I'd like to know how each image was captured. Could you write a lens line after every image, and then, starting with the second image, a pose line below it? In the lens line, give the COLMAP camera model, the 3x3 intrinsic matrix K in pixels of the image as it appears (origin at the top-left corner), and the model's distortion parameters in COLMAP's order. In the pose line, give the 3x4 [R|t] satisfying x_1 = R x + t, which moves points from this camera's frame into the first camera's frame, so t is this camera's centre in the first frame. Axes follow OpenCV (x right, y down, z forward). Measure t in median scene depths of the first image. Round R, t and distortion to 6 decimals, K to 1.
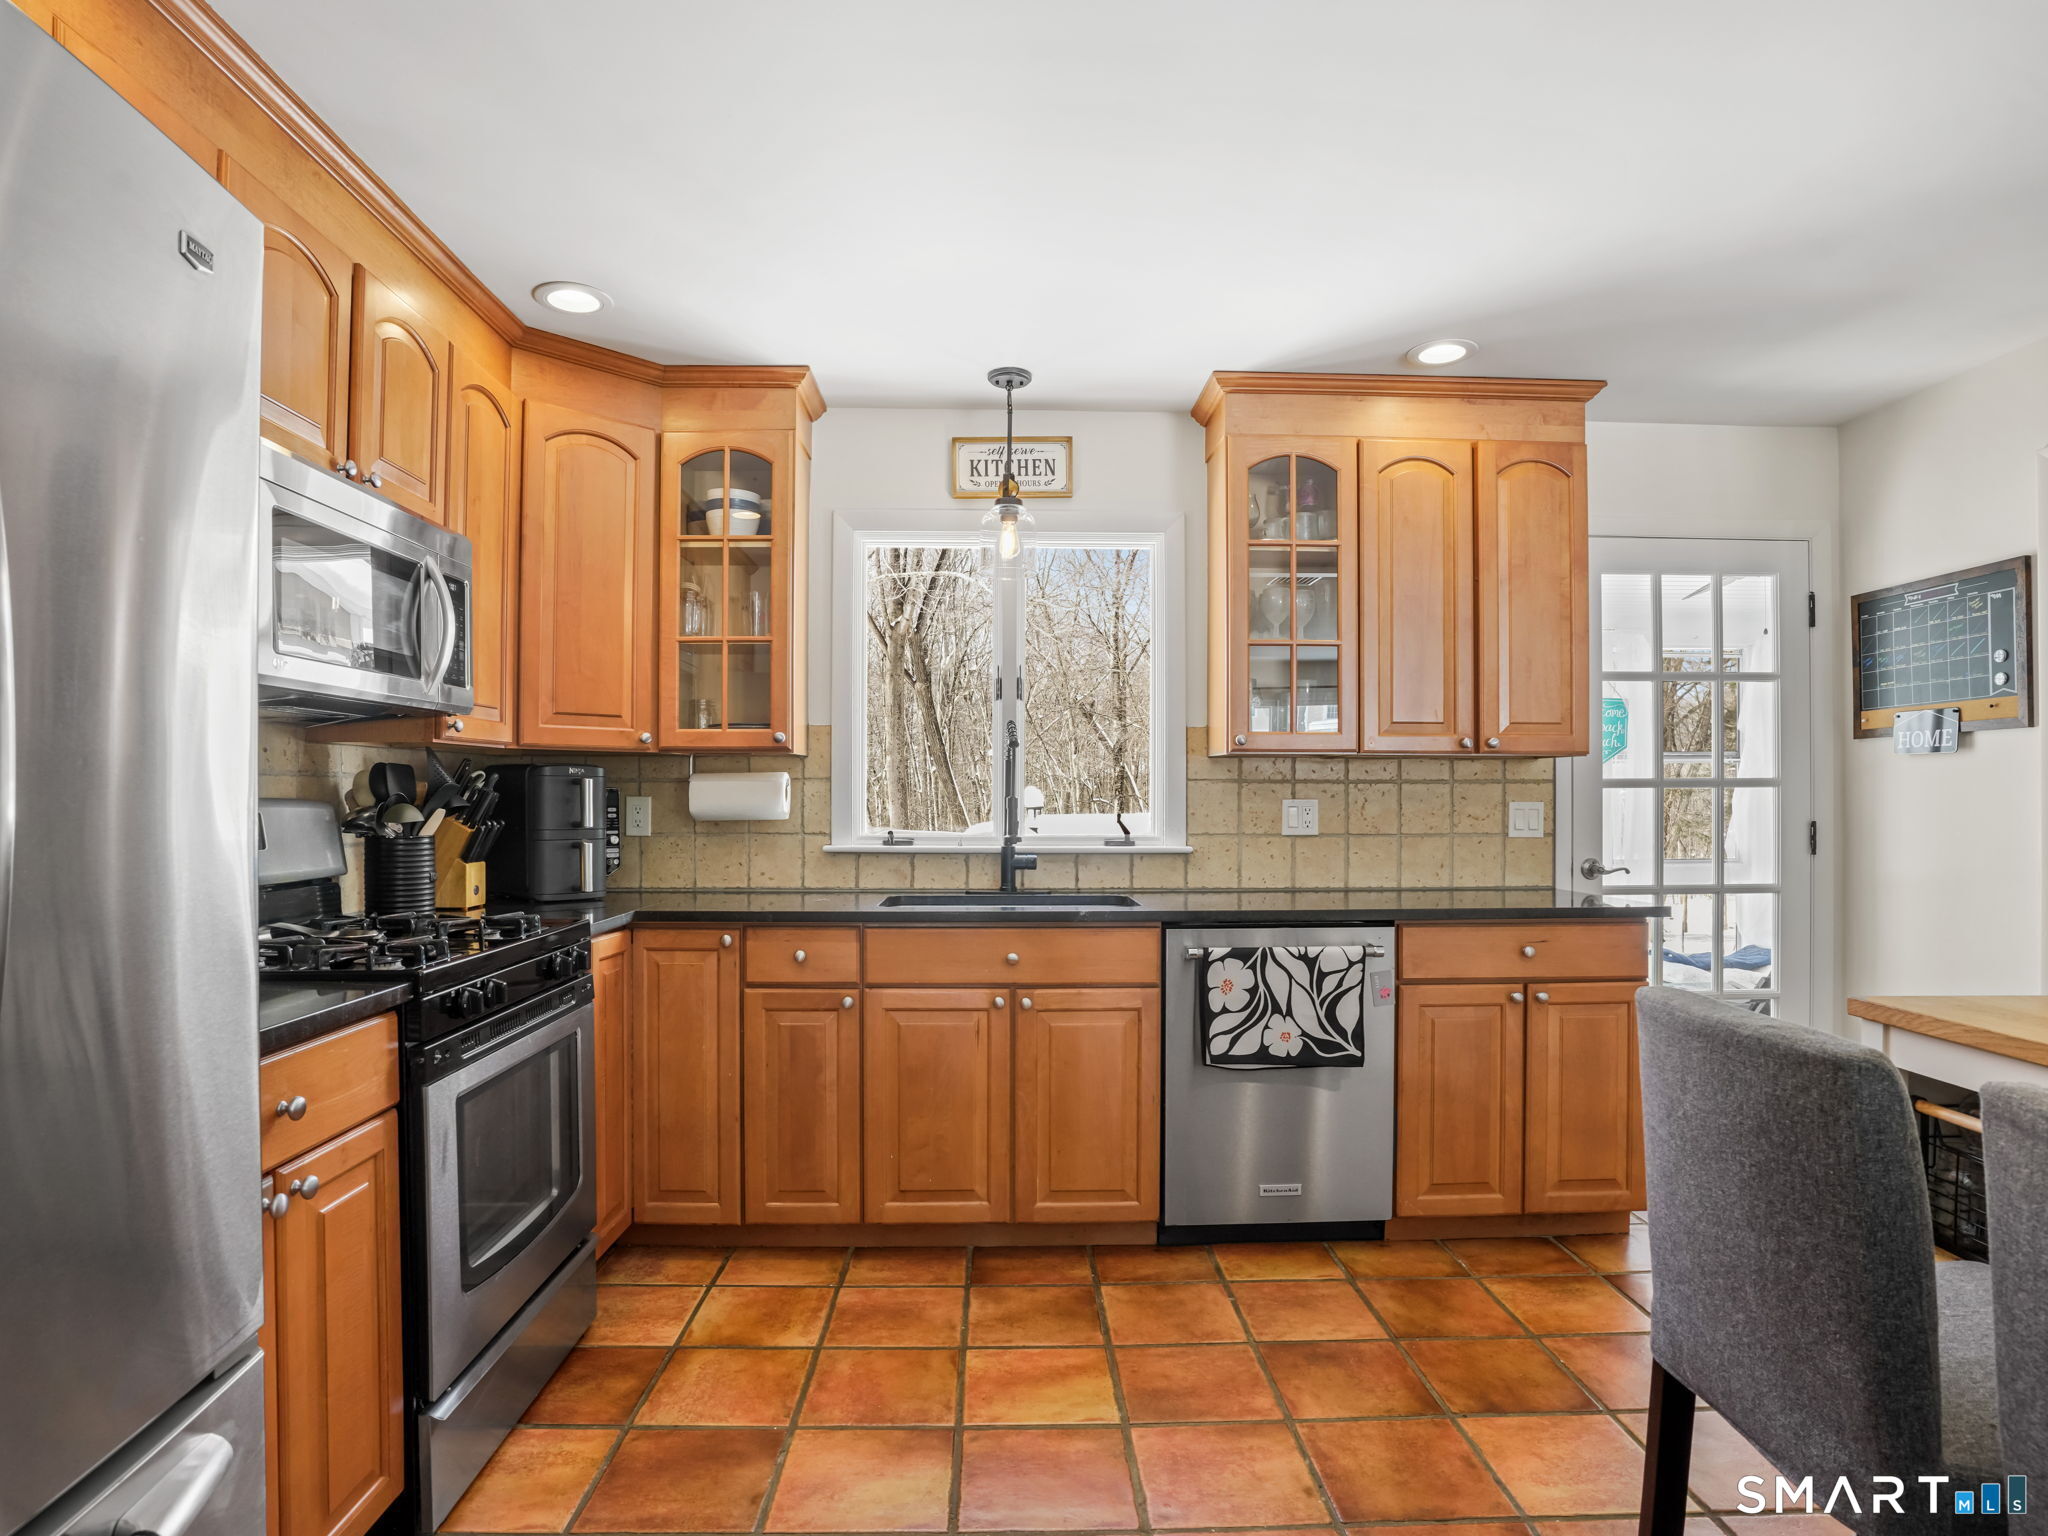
lens RADIAL K [[1172.9, 0, 1028.7], [0, 1172.9, 783.6], [0, 0, 1]] dist [-0.073952, 0.036790]
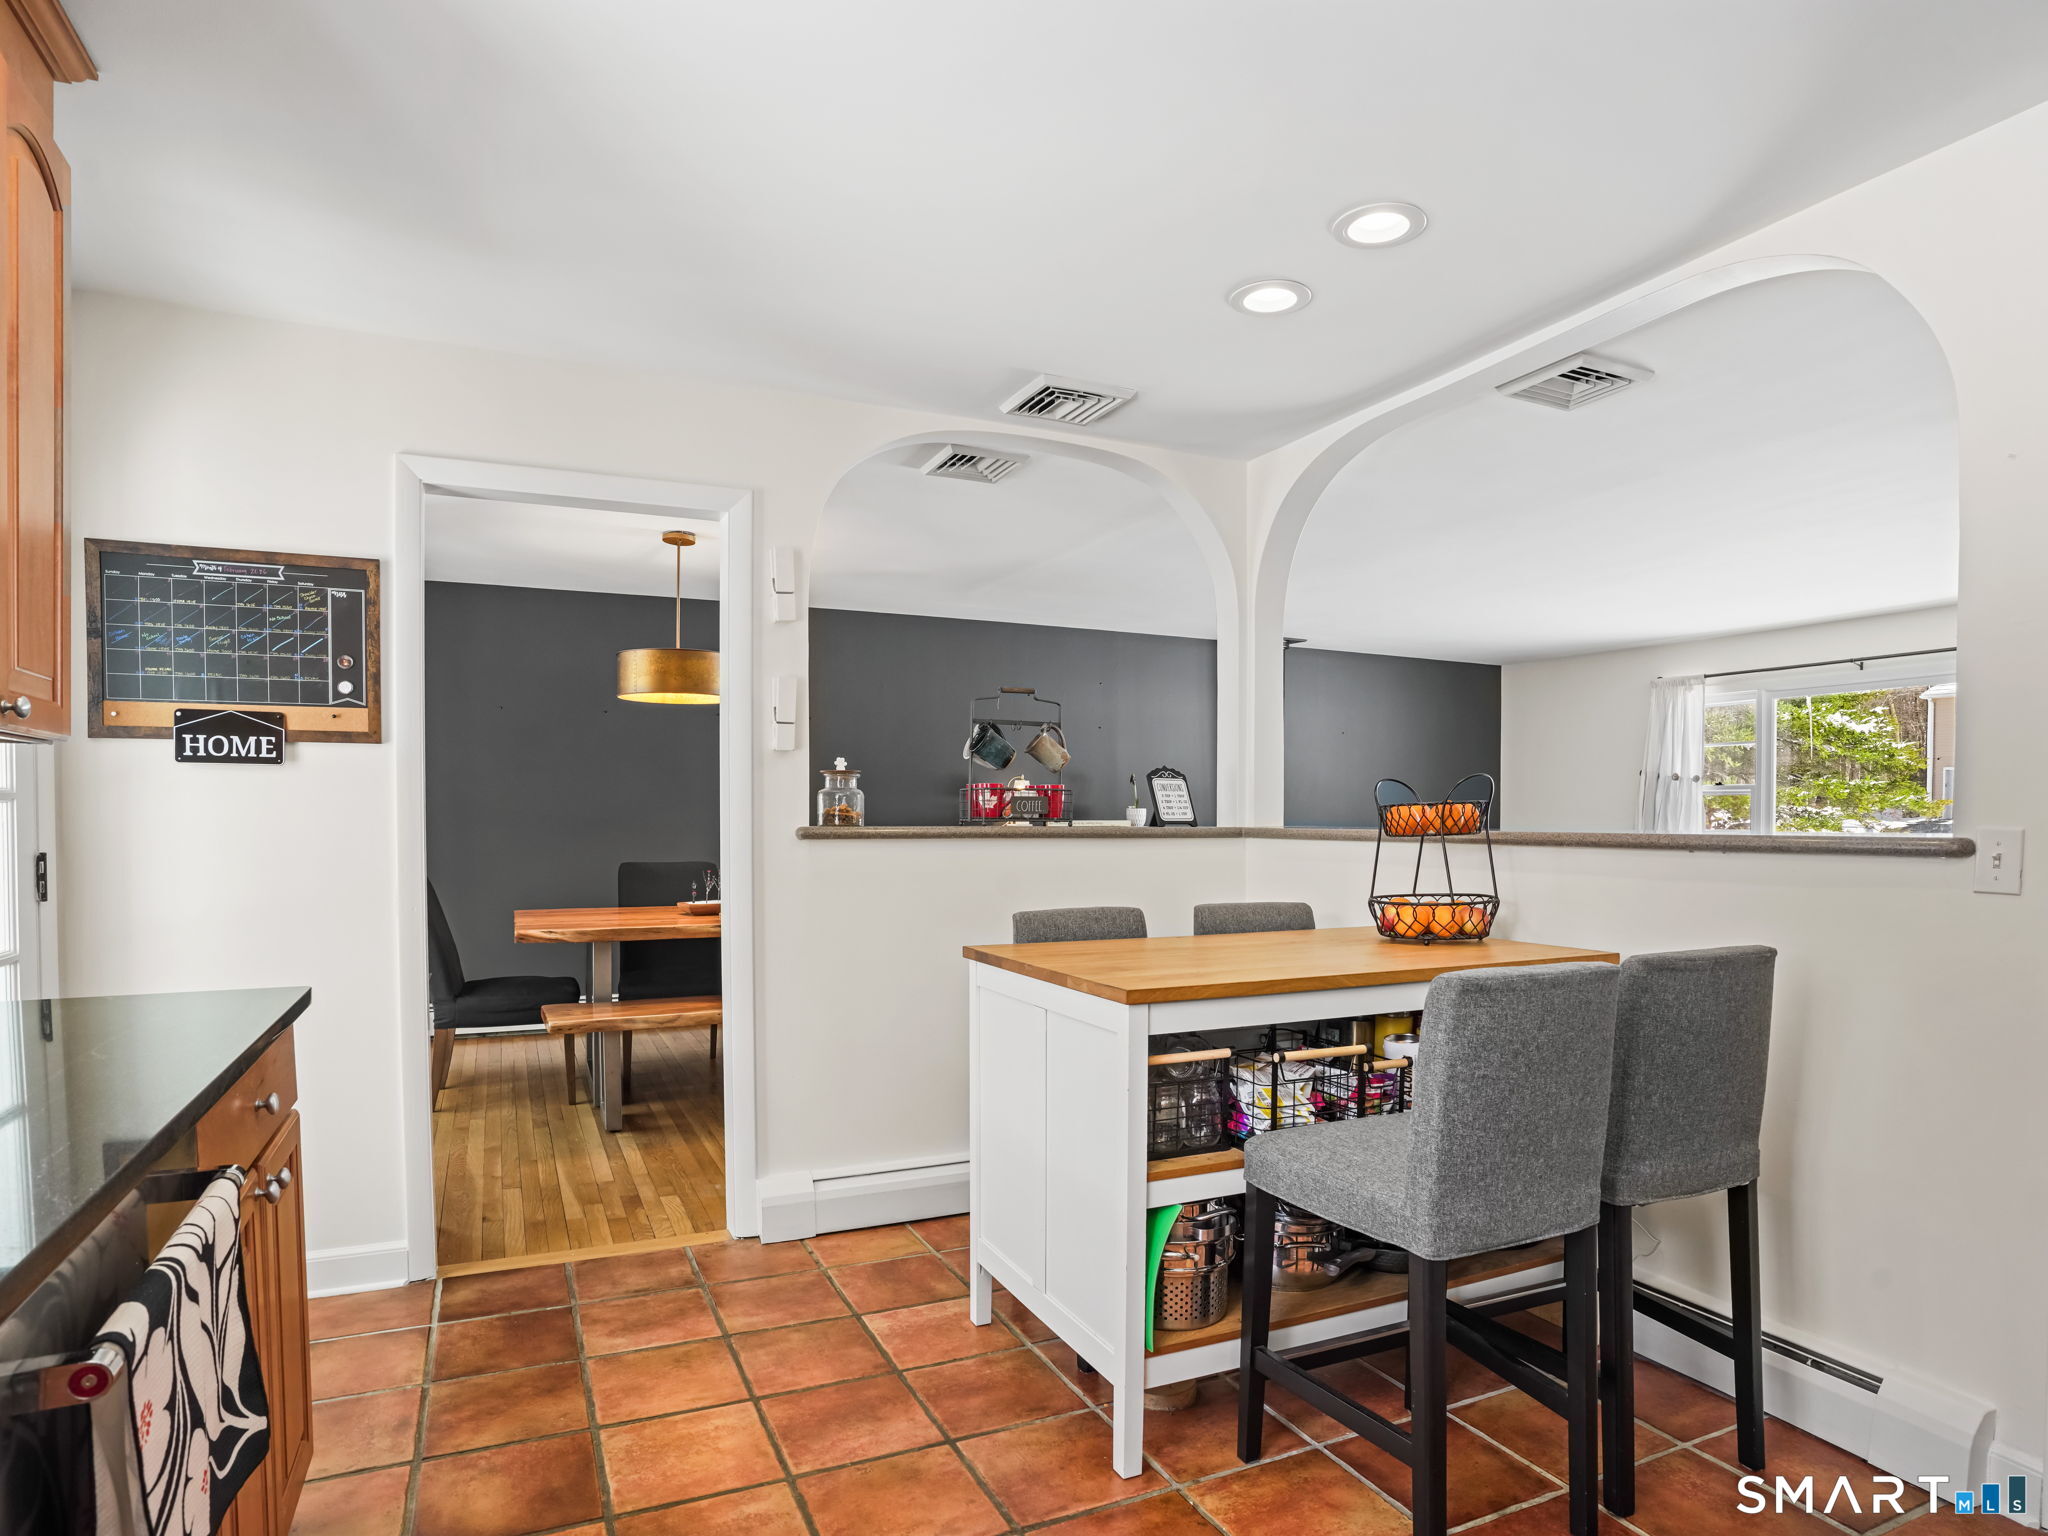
lens RADIAL K [[1162.2, 0, 1081.8], [0, 1162.2, 787.8], [0, 0, 1]] dist [-0.035506, 0.001246]
pose [[-0.391197, 0.022492, 0.920032, -0.209953], [-0.011466, 0.999505, -0.029311, 0.007531], [-0.920236, -0.022016, -0.390745, 0.824068]]
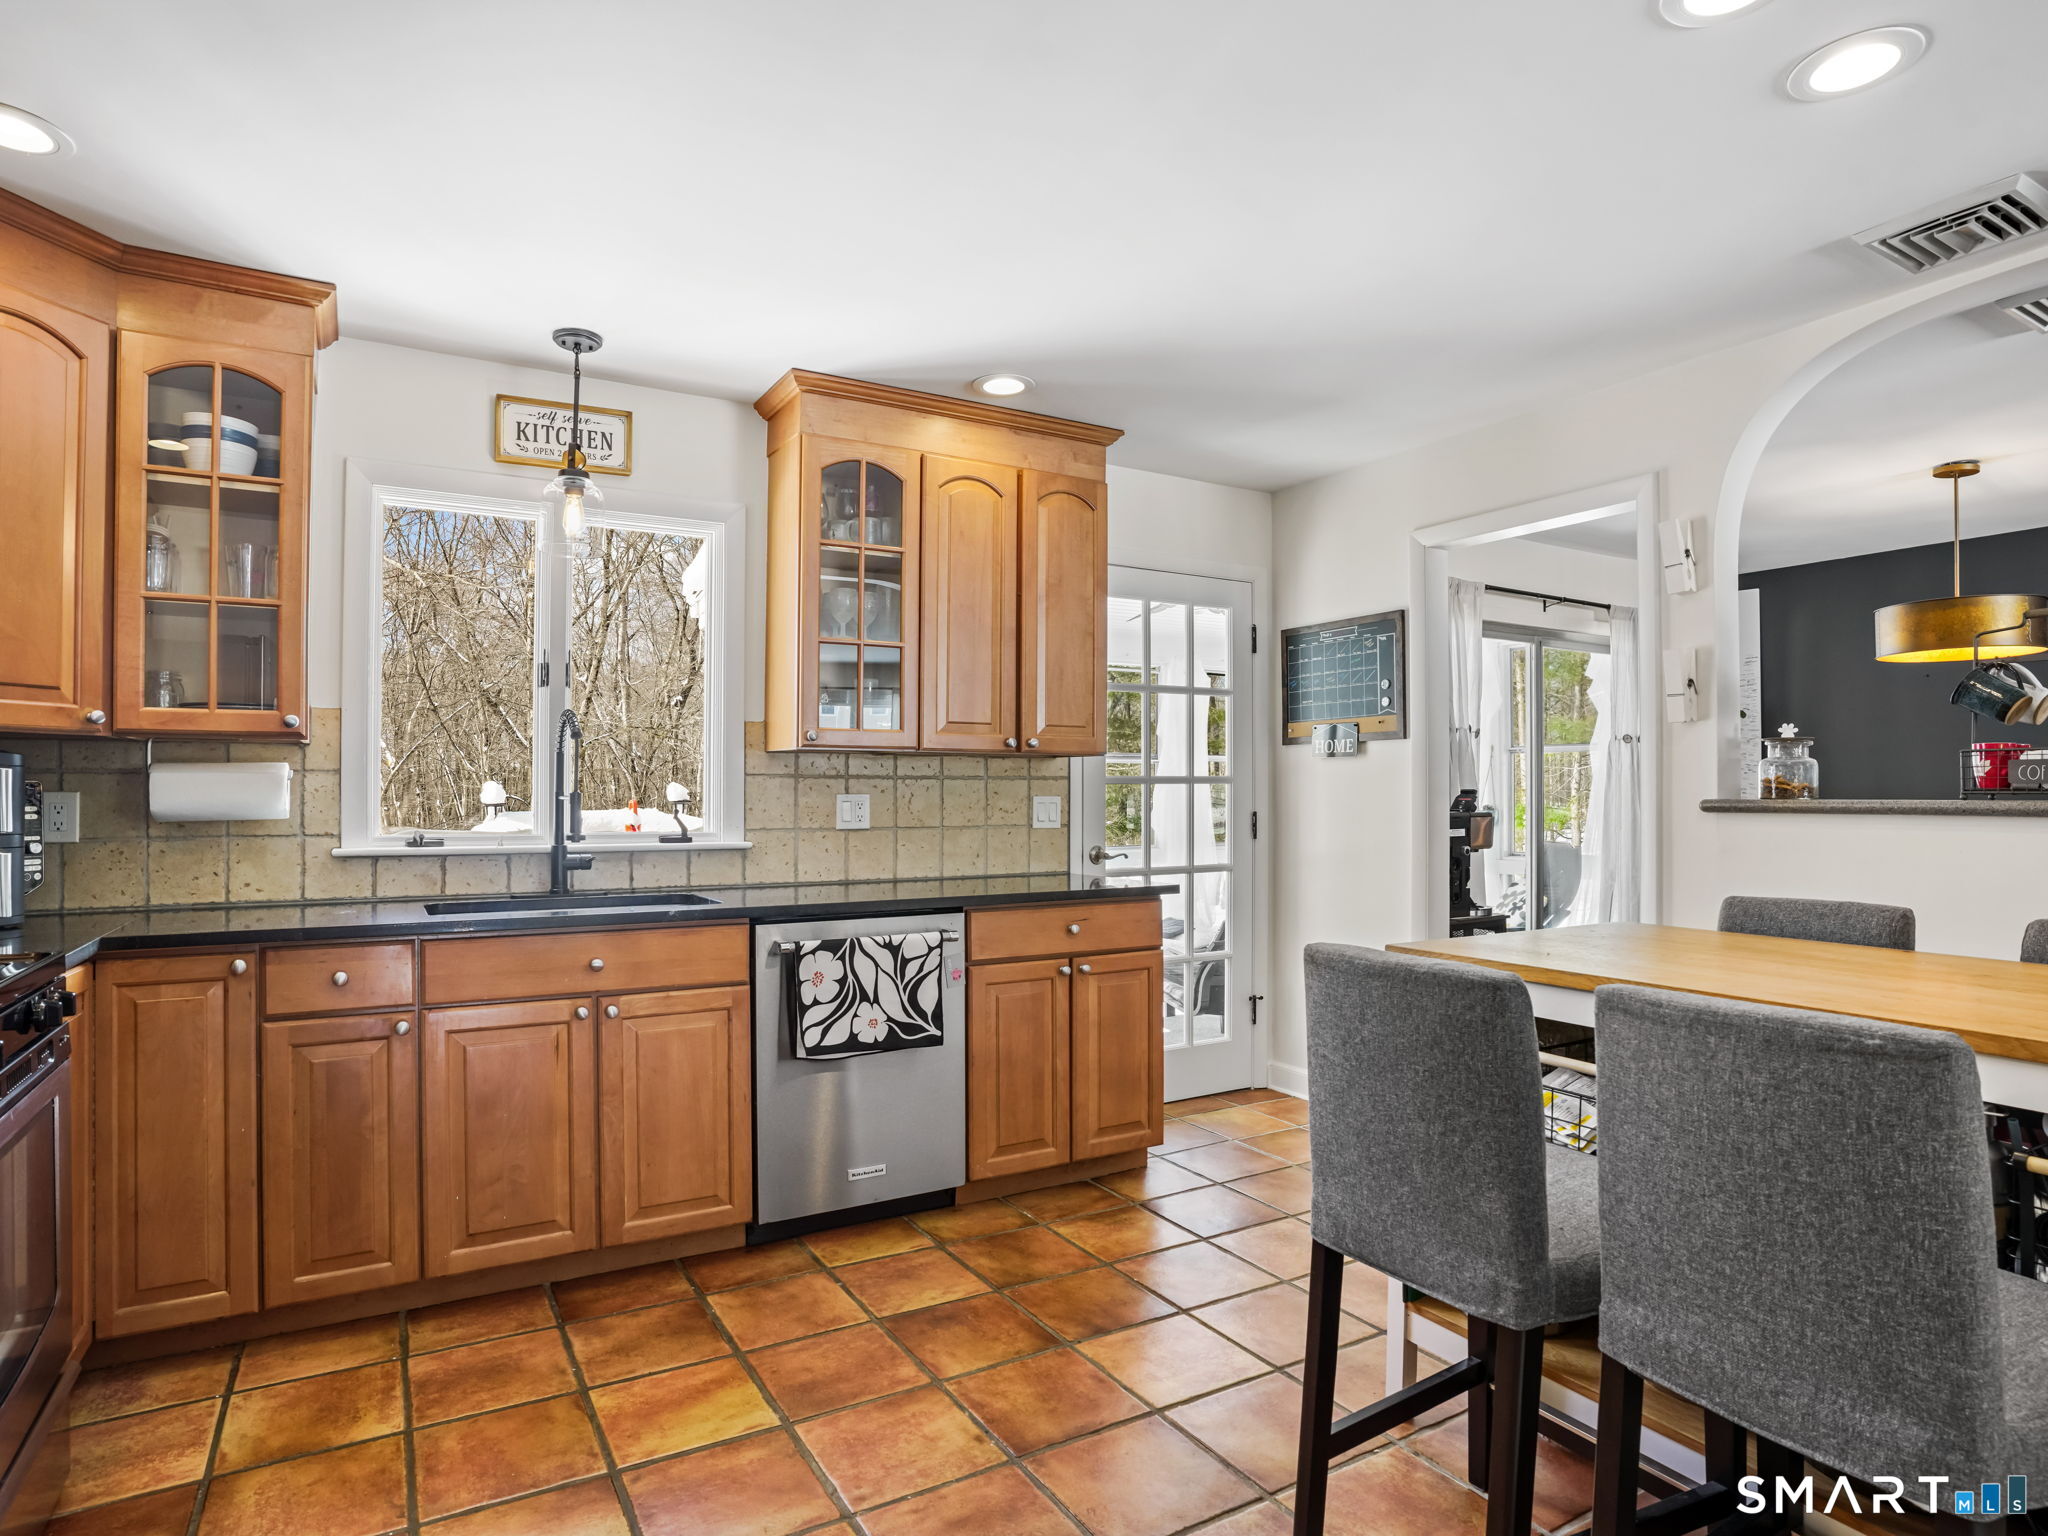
lens RADIAL K [[1172.9, 0, 1049.6], [0, 1172.9, 774.5], [0, 0, 1]] dist [-0.073952, 0.036790]
pose [[0.869253, 0.006385, 0.494326, -0.149676], [-0.004438, 0.999977, -0.005112, 0.000647], [-0.494347, 0.002250, 0.869262, 0.018440]]
